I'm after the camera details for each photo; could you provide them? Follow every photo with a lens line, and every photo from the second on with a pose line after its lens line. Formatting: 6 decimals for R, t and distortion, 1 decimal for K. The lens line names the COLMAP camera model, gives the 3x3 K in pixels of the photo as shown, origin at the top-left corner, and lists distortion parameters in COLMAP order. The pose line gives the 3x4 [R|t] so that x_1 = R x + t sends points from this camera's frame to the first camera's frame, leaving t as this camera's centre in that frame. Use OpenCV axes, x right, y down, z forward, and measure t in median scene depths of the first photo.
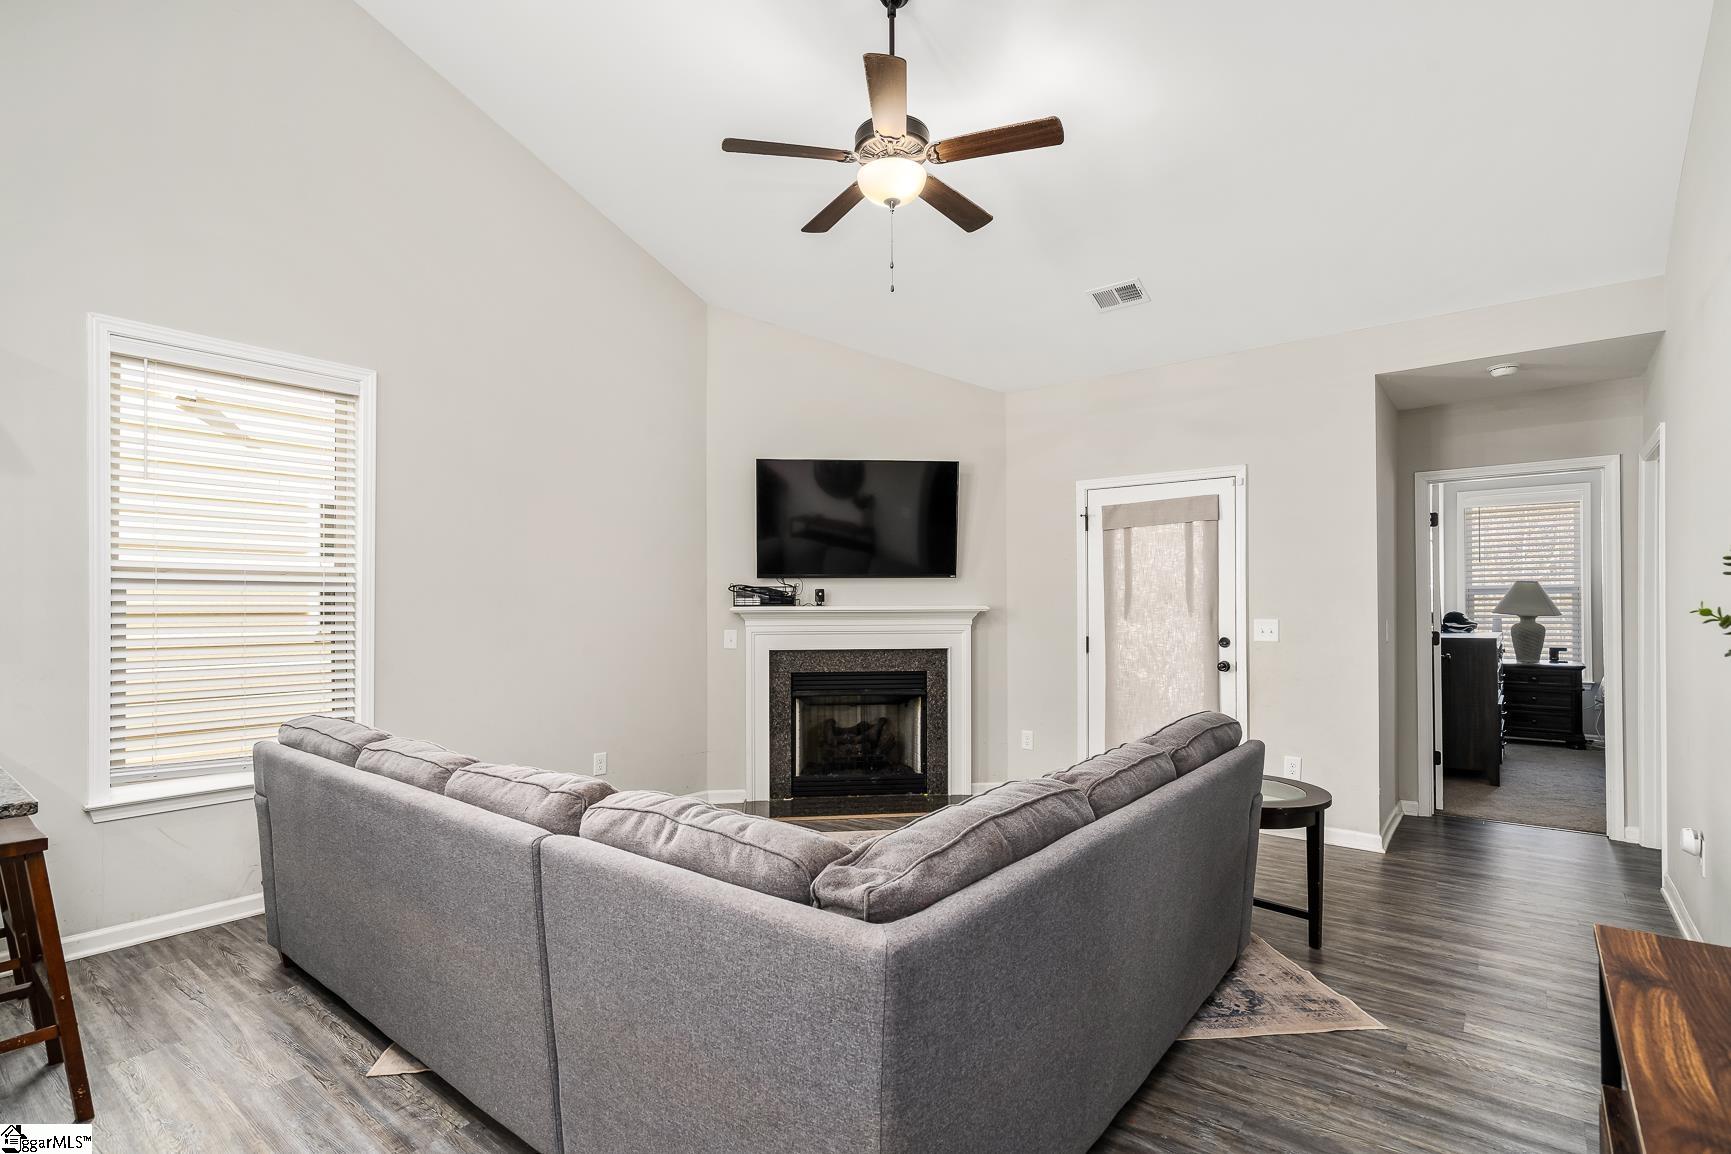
lens RADIAL K [[829.8, 0, 861.6], [0, 829.8, 593.8], [0, 0, 1]] dist [0.001518, 0.001200]
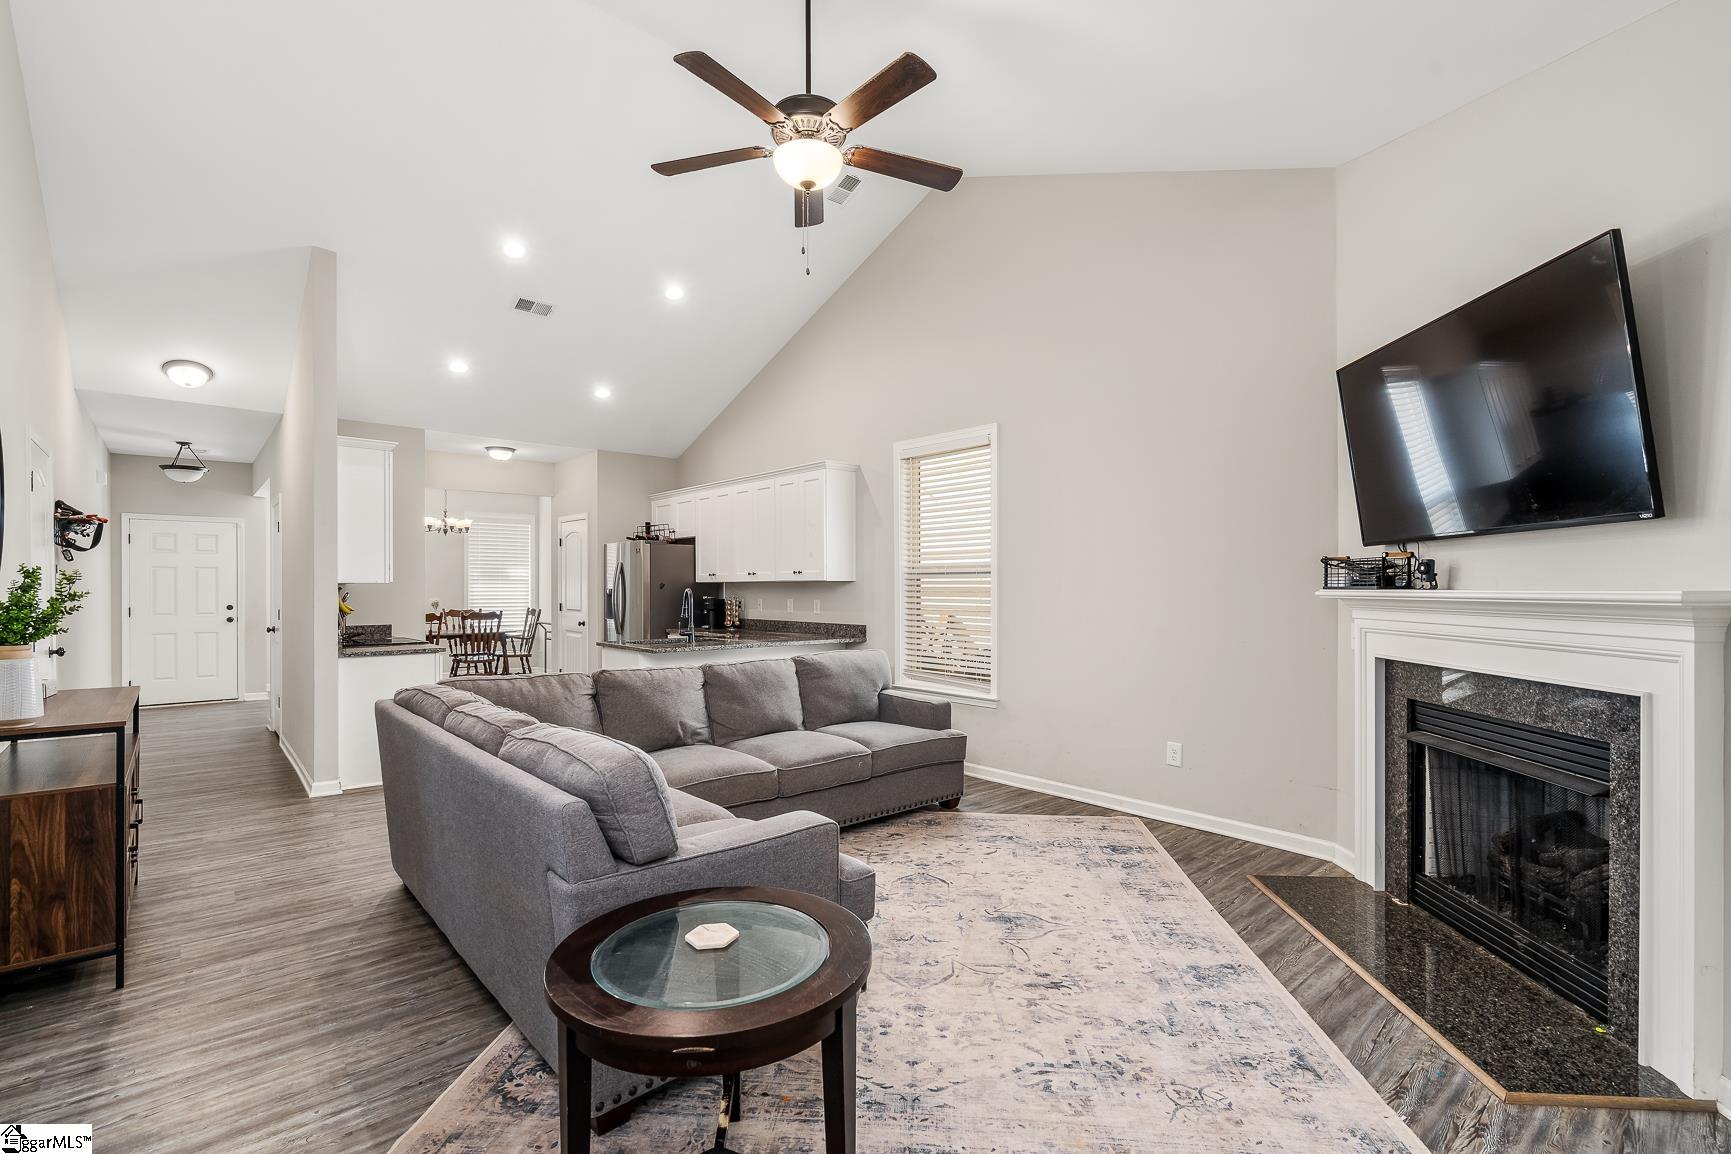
lens RADIAL K [[784.9, 0, 866.4], [0, 784.9, 582.8], [0, 0, 1]] dist [-0.009642, 0.000307]
pose [[-0.178389, -0.002115, -0.983958, 0.558722], [0.013023, 0.999905, -0.004510, 0.007554], [0.983874, -0.013618, -0.178345, 0.723180]]
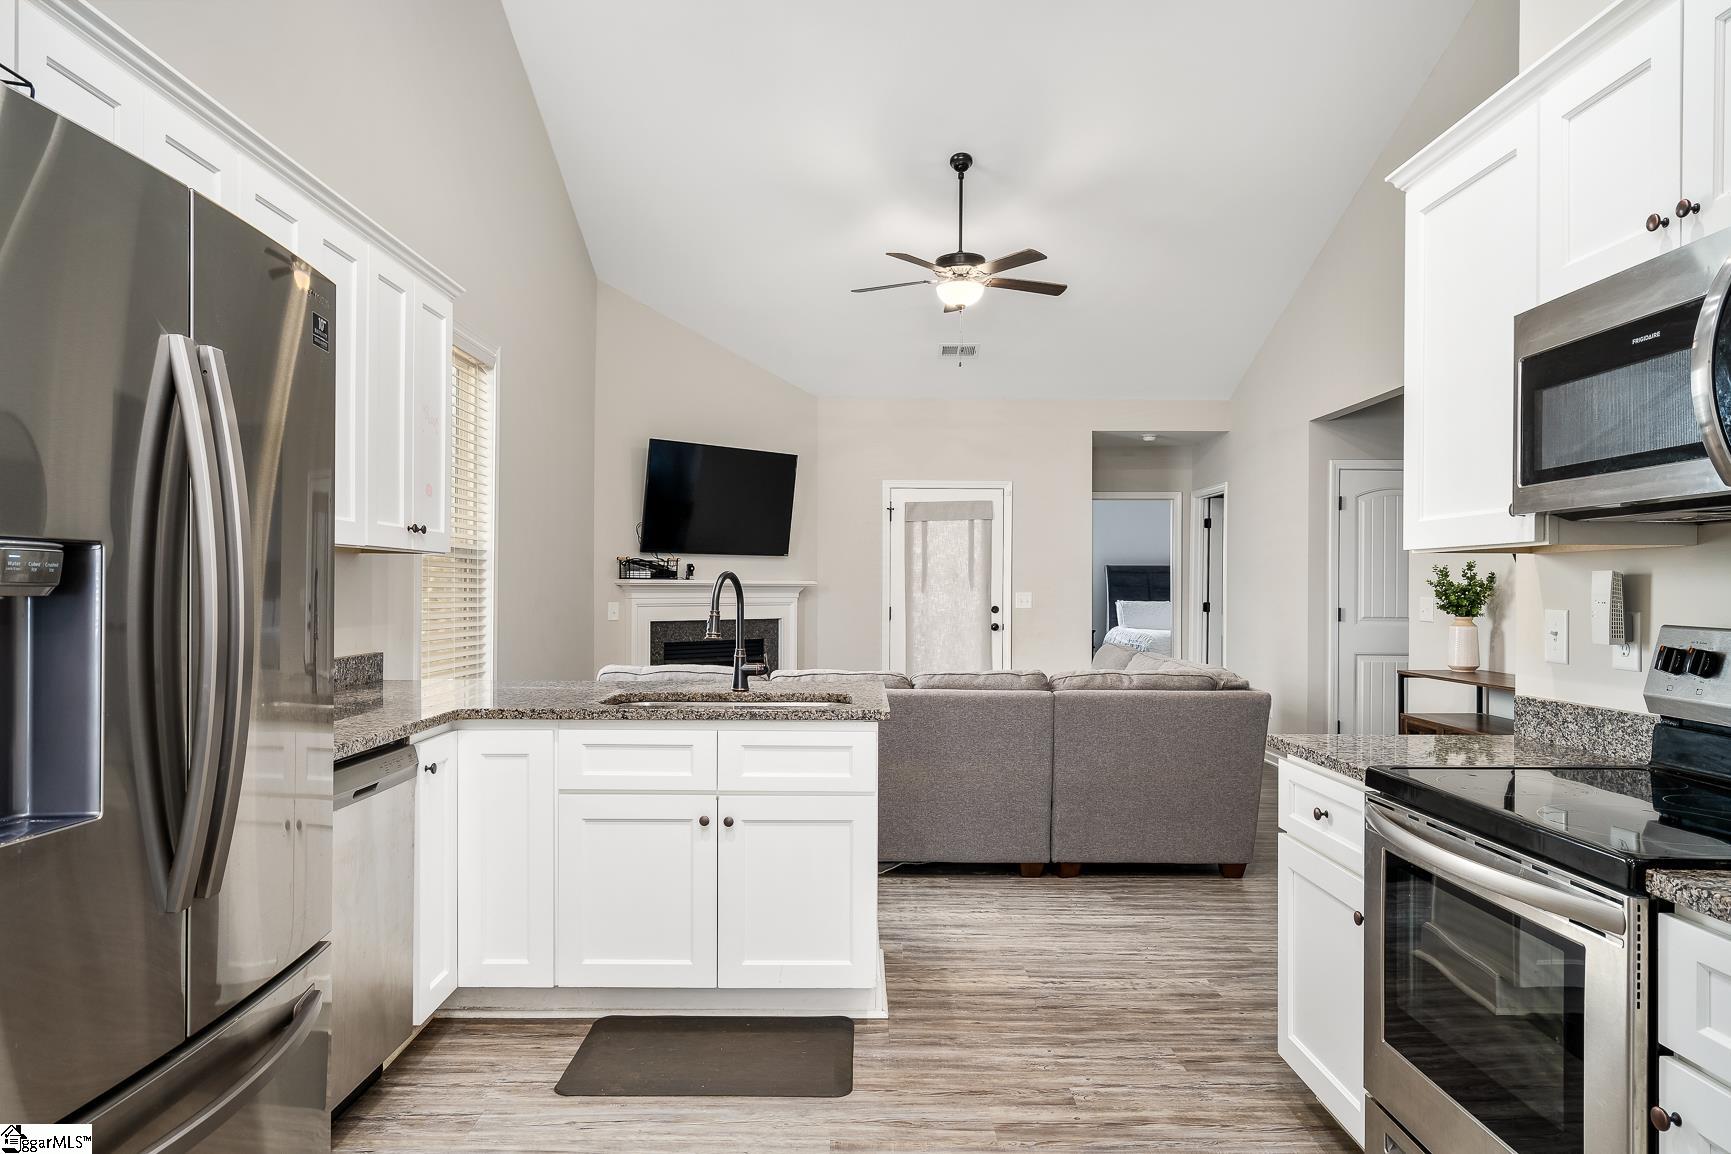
lens RADIAL K [[1101.7, 0, 862.3], [0, 1101.7, 577.4], [0, 0, 1]] dist [0.000805, 0.000181]
pose [[0.782130, 0.012339, 0.622994, -0.772737], [-0.016297, 0.999867, 0.000657, 0.007144], [-0.622903, -0.010666, 0.782227, -0.252742]]
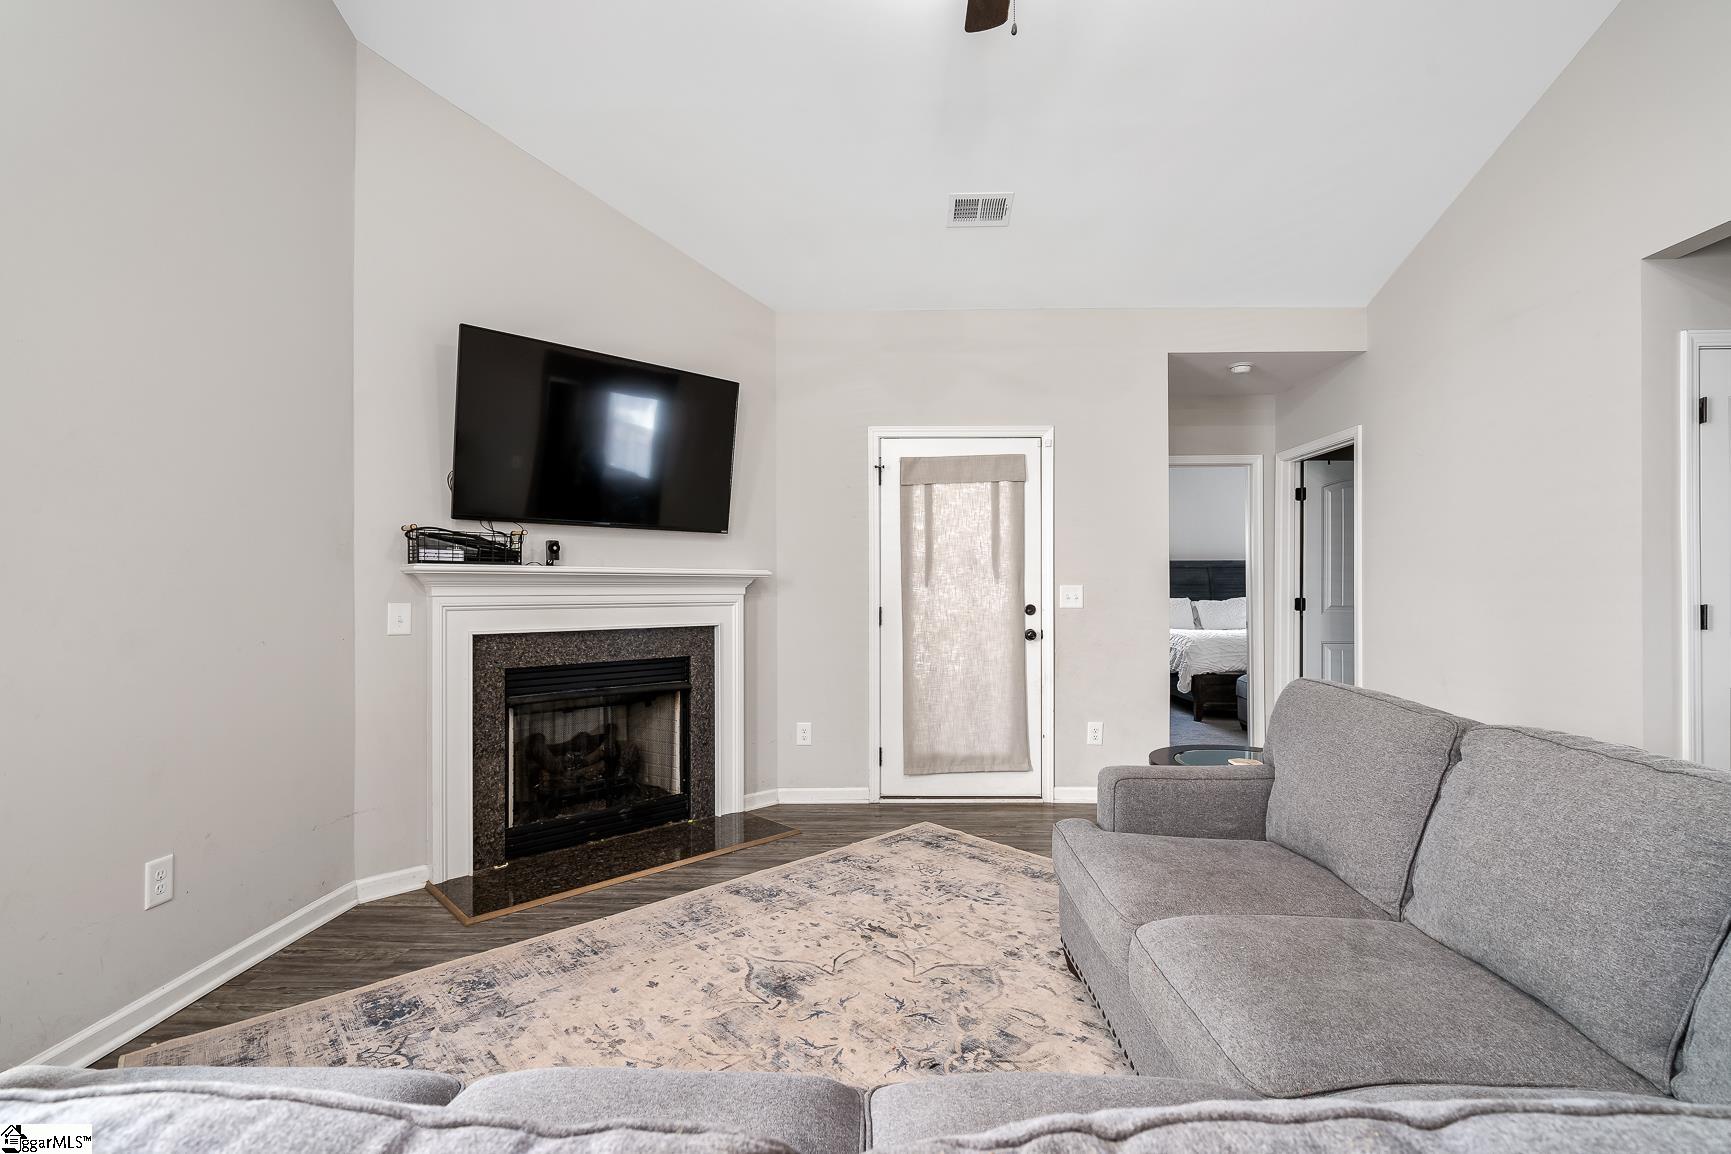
lens RADIAL K [[784.9, 0, 863.0], [0, 784.9, 584.6], [0, 0, 1]] dist [-0.009642, 0.000307]
pose [[0.796772, 0.006091, 0.604250, -0.235210], [-0.009157, 0.999956, 0.001994, 0.026377], [-0.604211, -0.007122, 0.796792, 0.353393]]
